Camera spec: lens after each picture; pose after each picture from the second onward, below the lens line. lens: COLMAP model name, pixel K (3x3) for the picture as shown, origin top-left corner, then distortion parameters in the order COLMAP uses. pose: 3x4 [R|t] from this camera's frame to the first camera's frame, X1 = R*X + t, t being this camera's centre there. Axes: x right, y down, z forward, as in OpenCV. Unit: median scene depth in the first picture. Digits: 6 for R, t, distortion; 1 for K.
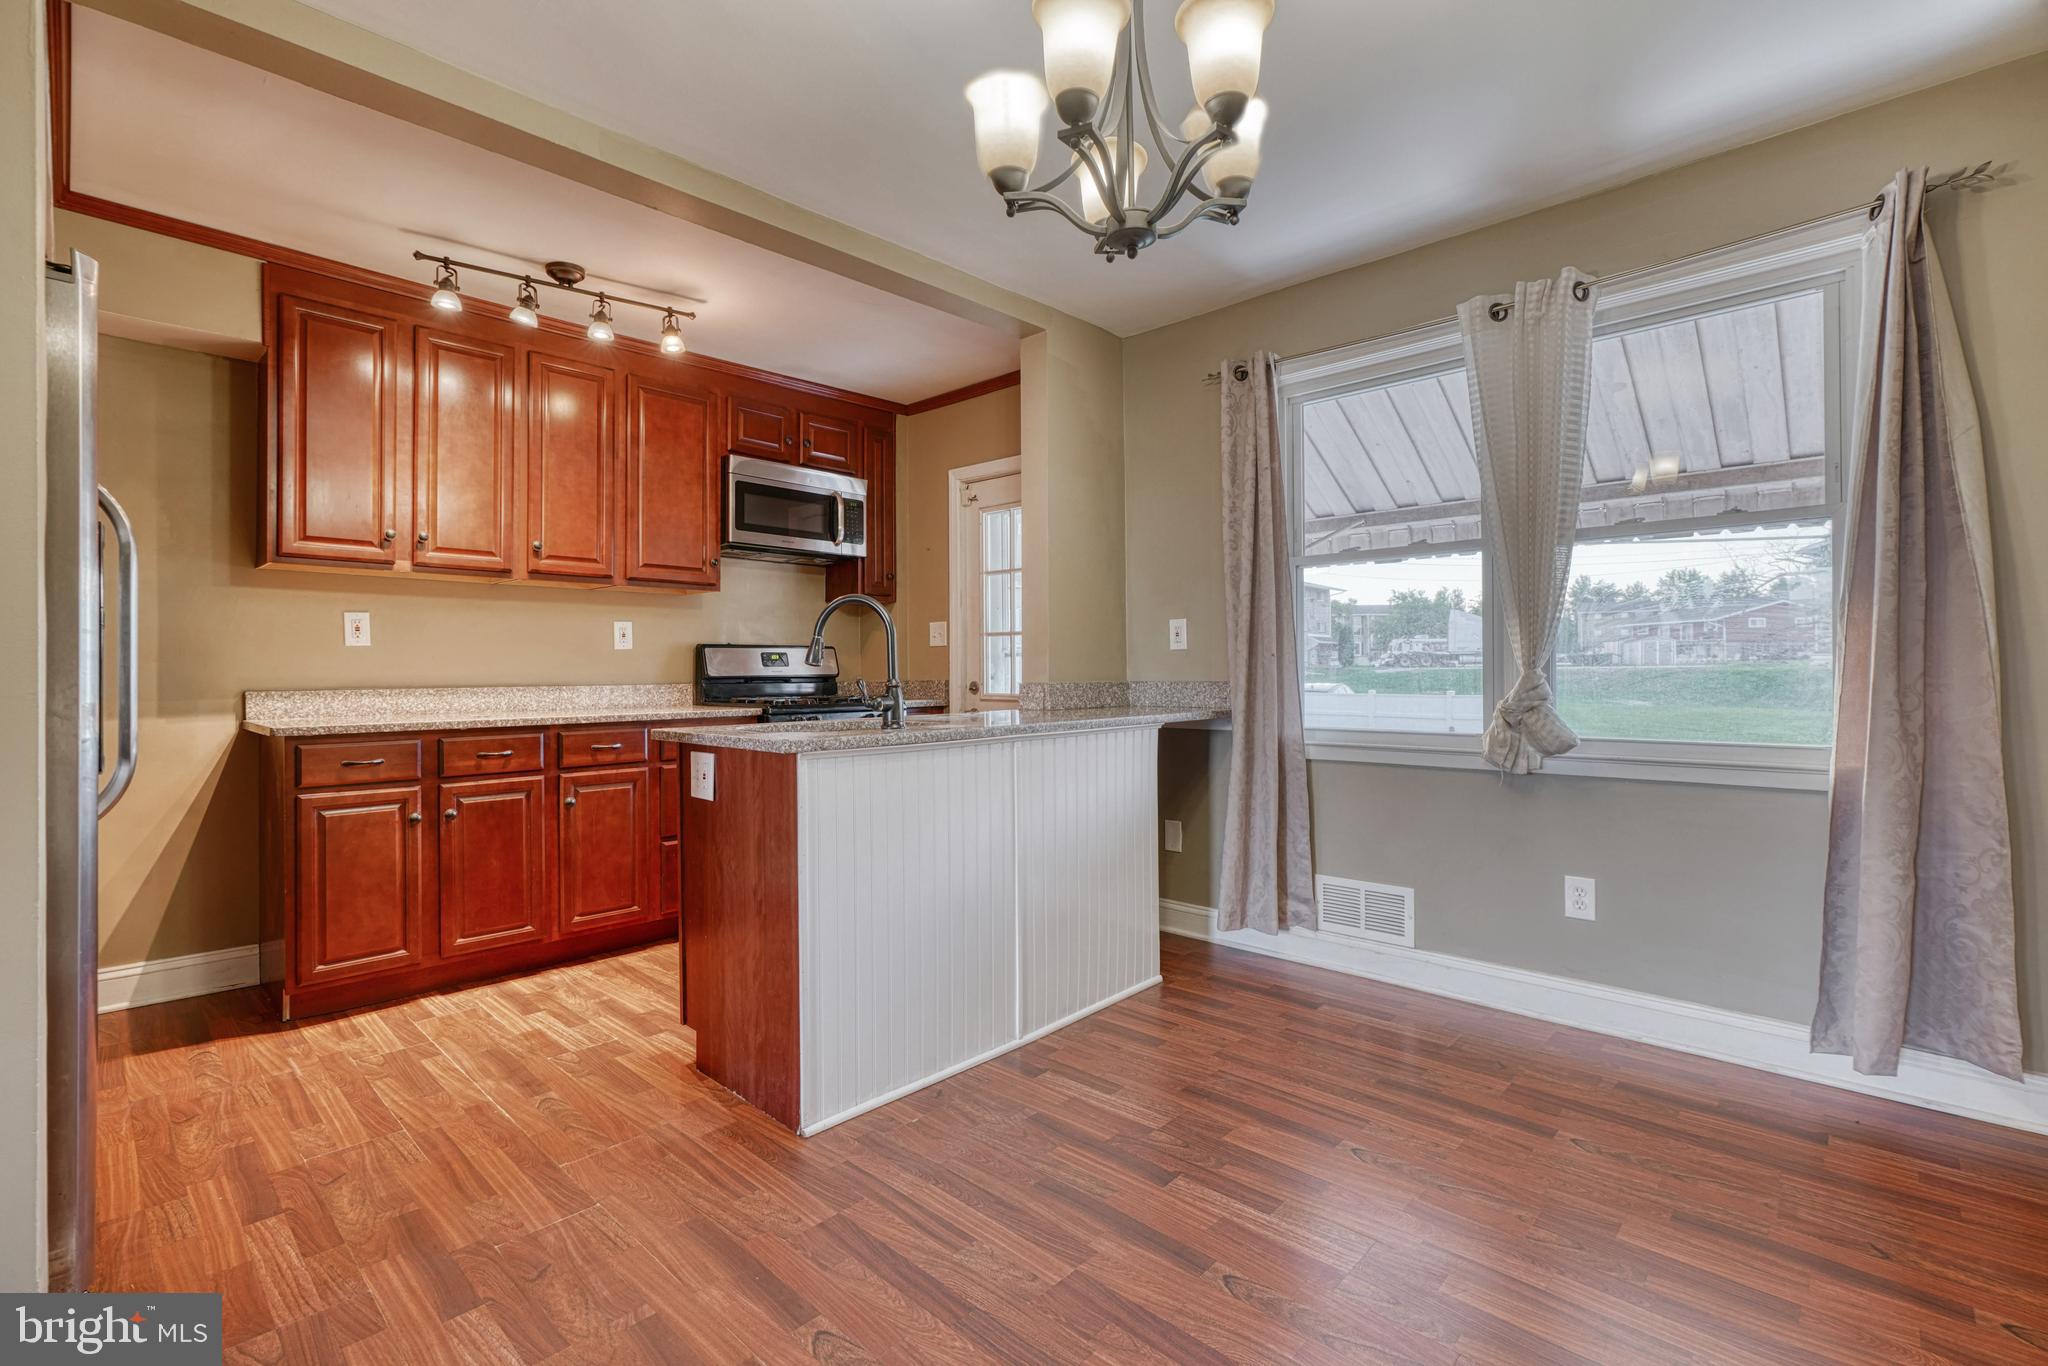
lens RADIAL K [[917.3, 0, 1020.4], [0, 917.3, 668.6], [0, 0, 1]] dist [-0.011510, 0.005738]
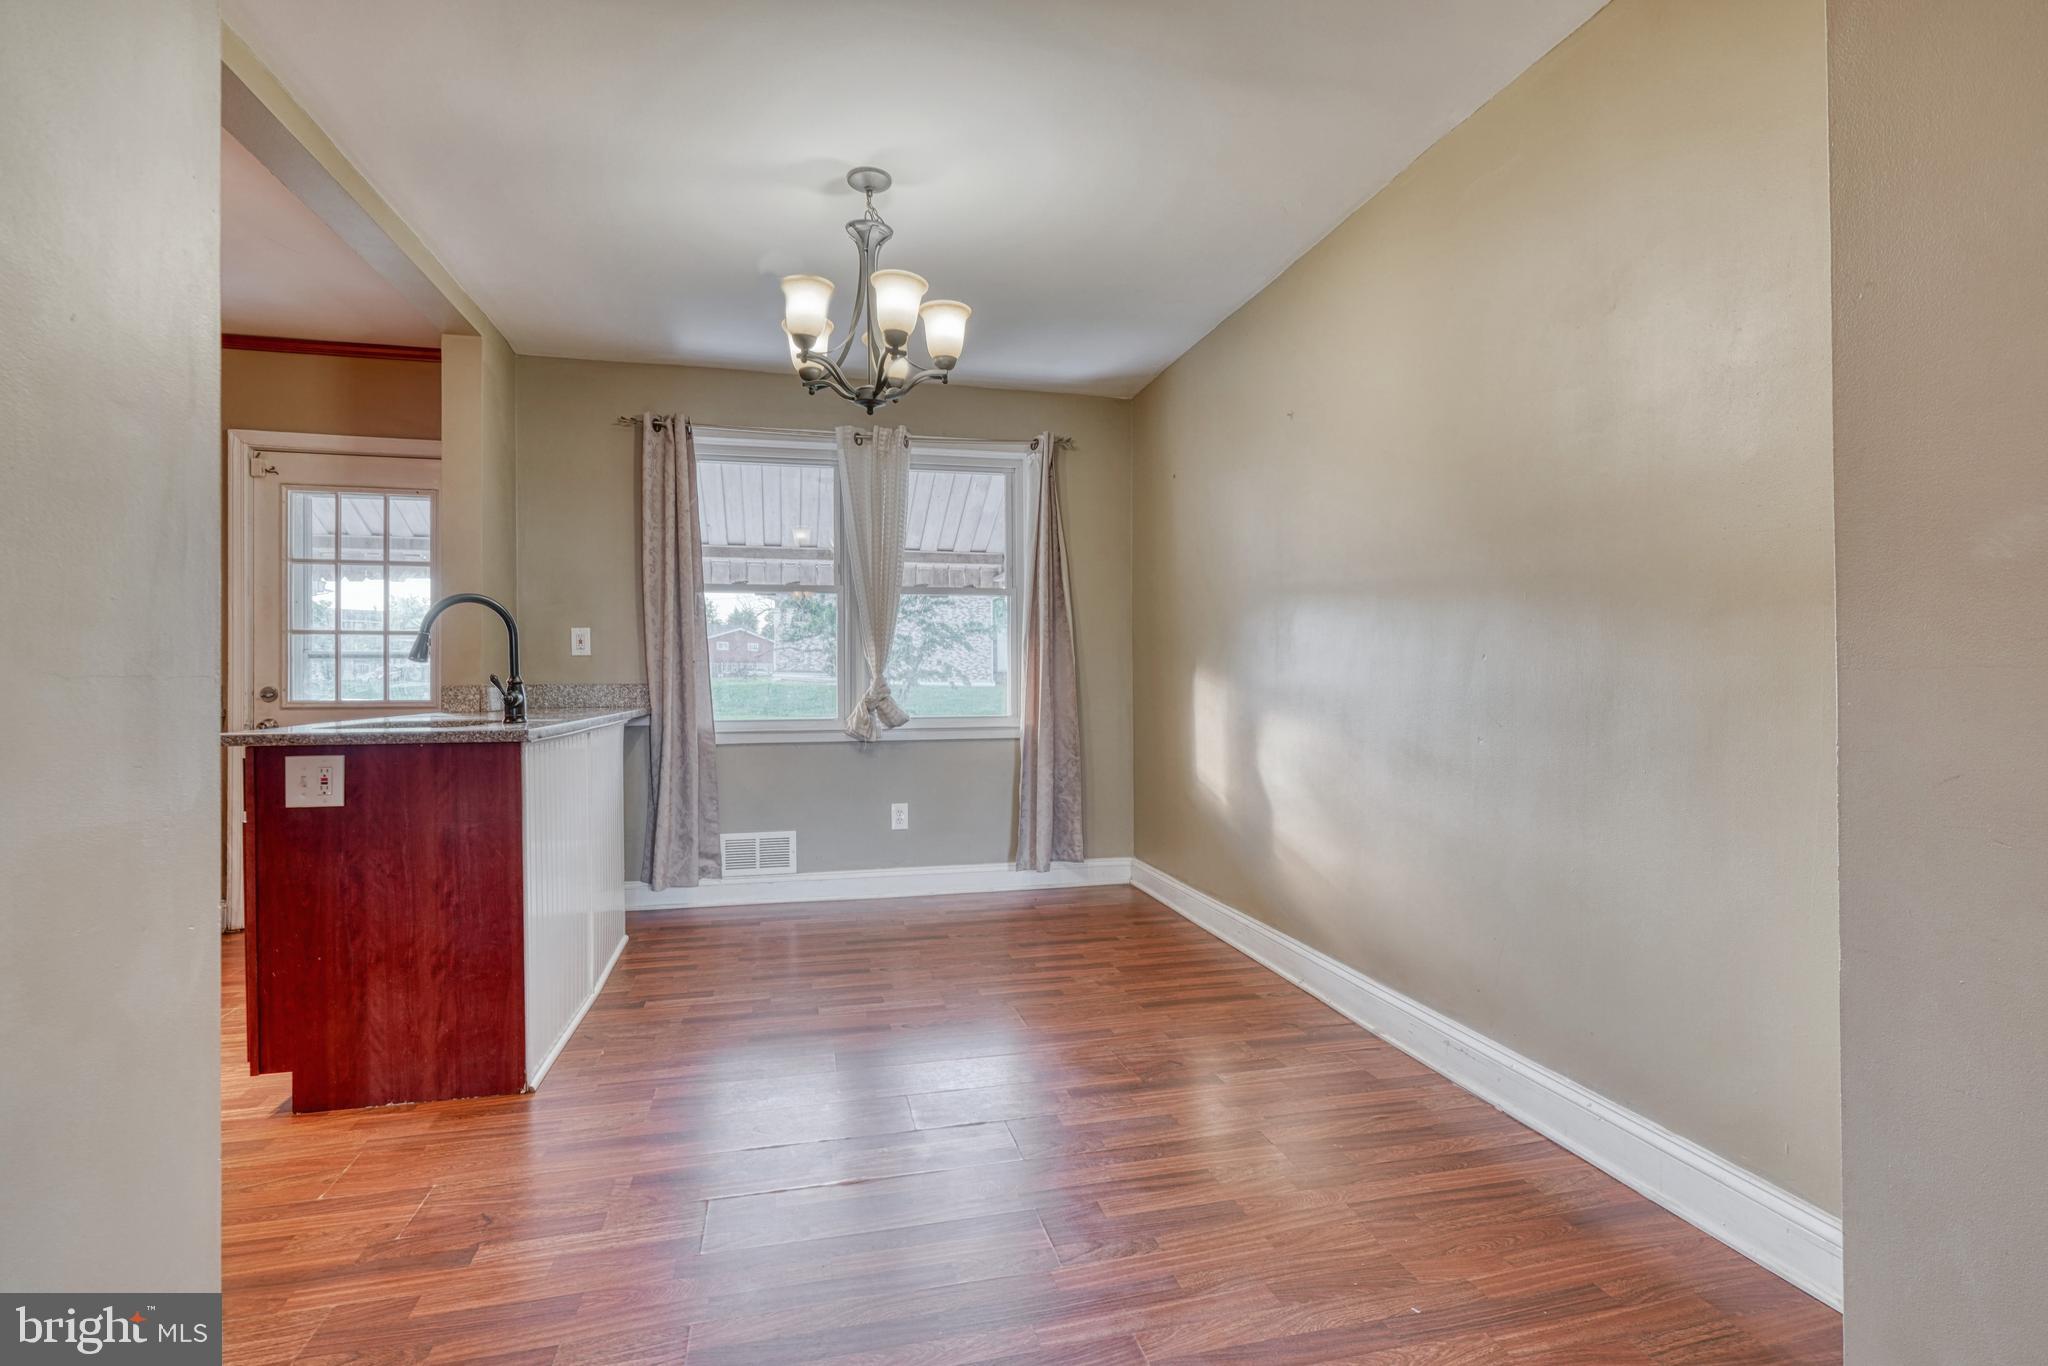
lens RADIAL K [[917.3, 0, 1003.4], [0, 917.3, 700.1], [0, 0, 1]] dist [-0.011510, 0.005738]
pose [[0.557783, -0.012011, 0.829900, -0.540442], [-0.004267, 0.999841, 0.017339, 0.014058], [-0.829976, -0.013212, 0.557642, -0.048276]]
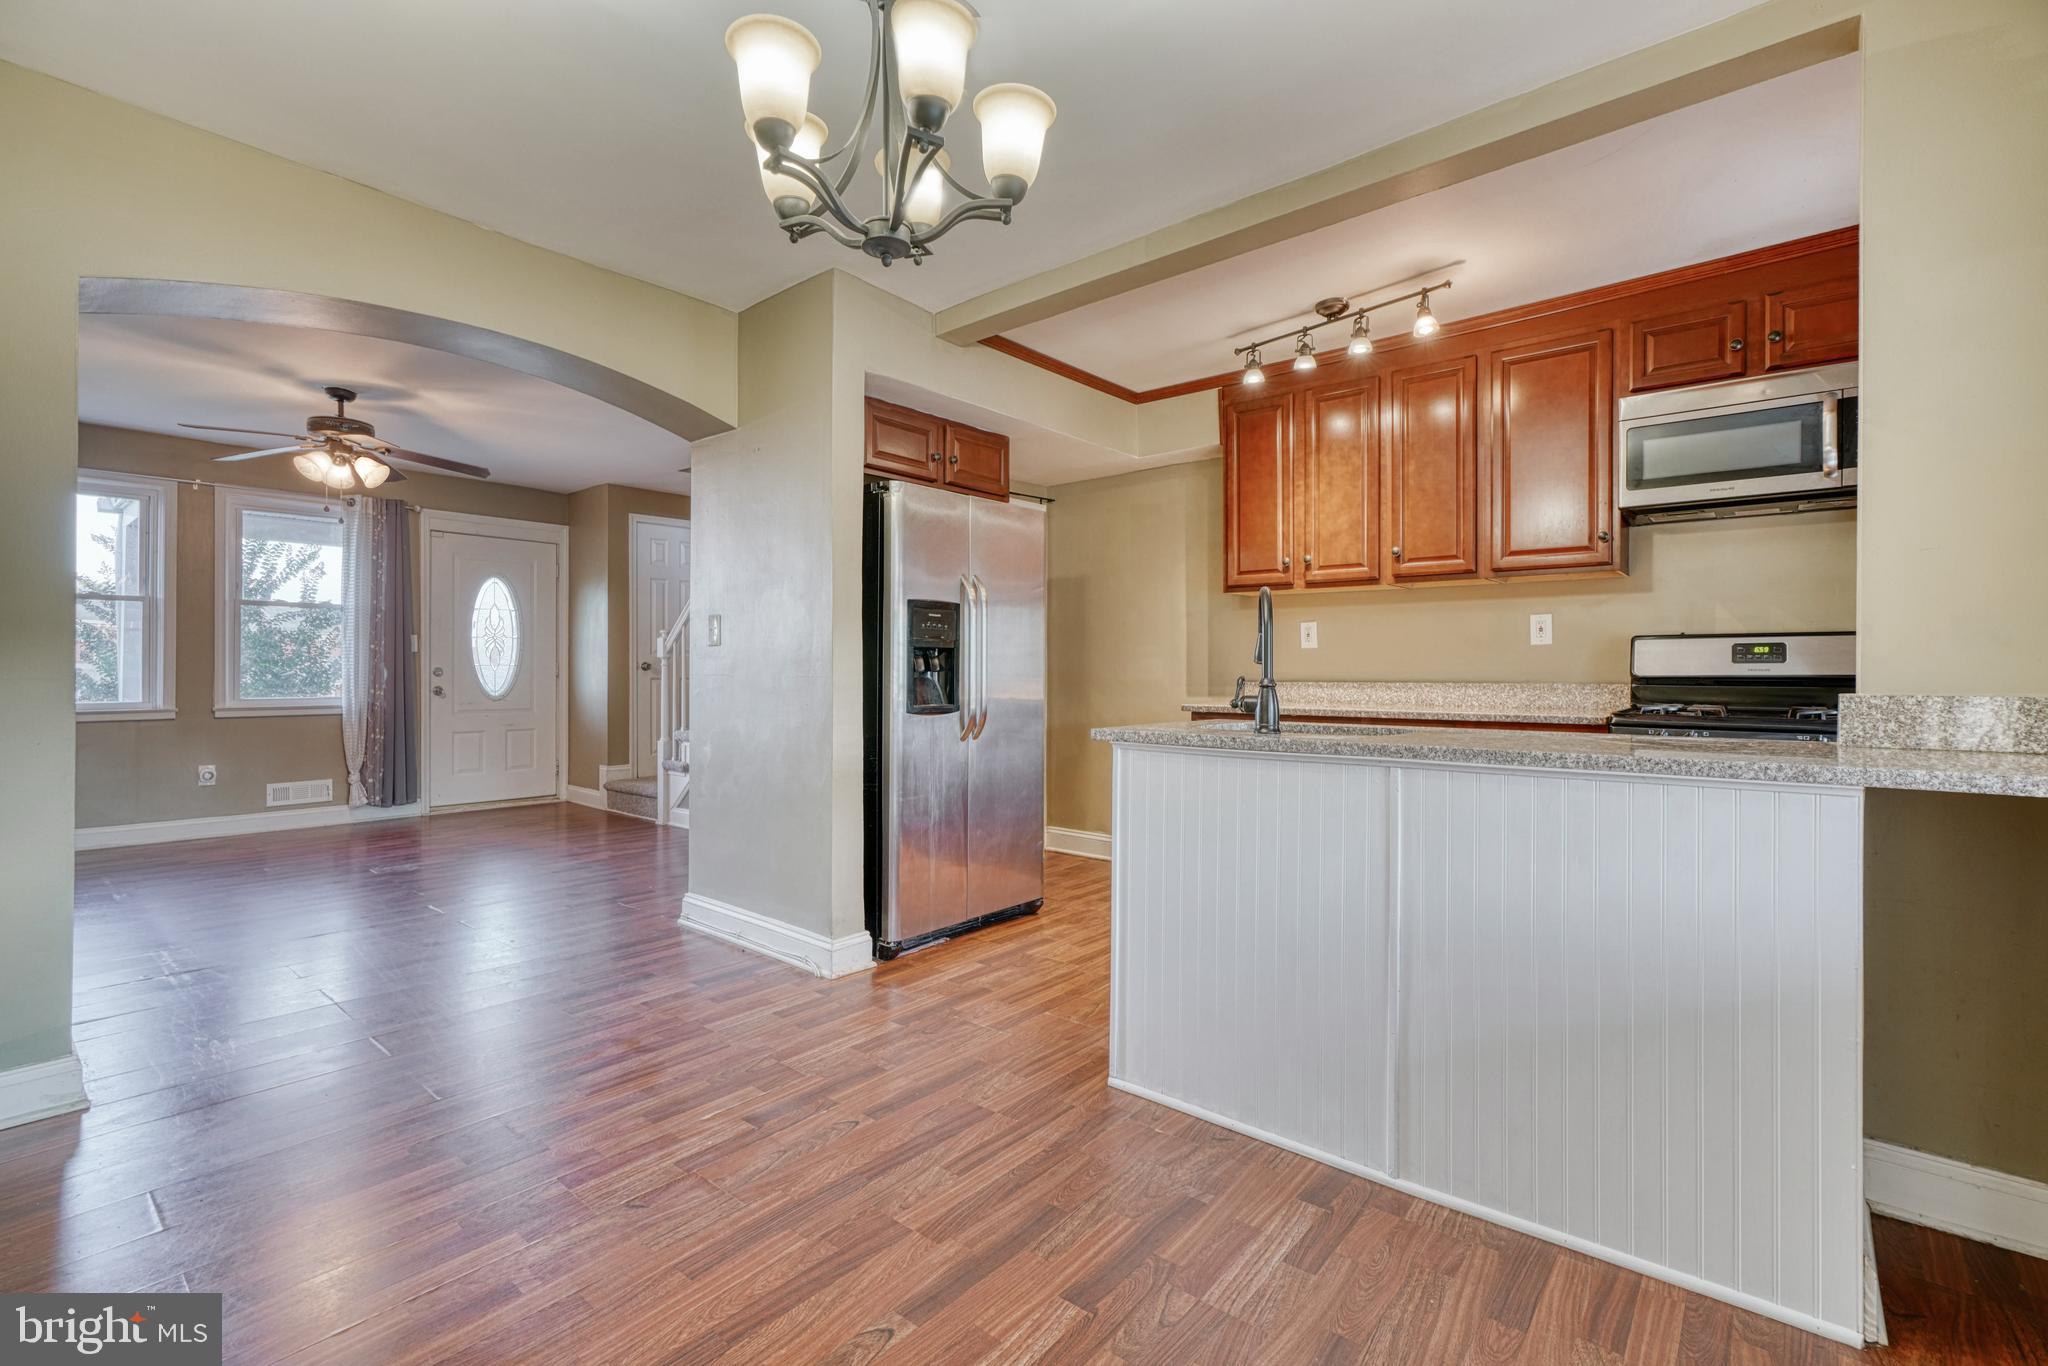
lens RADIAL K [[917.3, 0, 1021.5], [0, 917.3, 677.7], [0, 0, 1]] dist [-0.011510, 0.005738]
pose [[0.062028, 0.014389, -0.997971, 0.573890], [0.001594, 0.999893, 0.014516, -0.002337], [0.998073, -0.002491, 0.061998, 0.541236]]
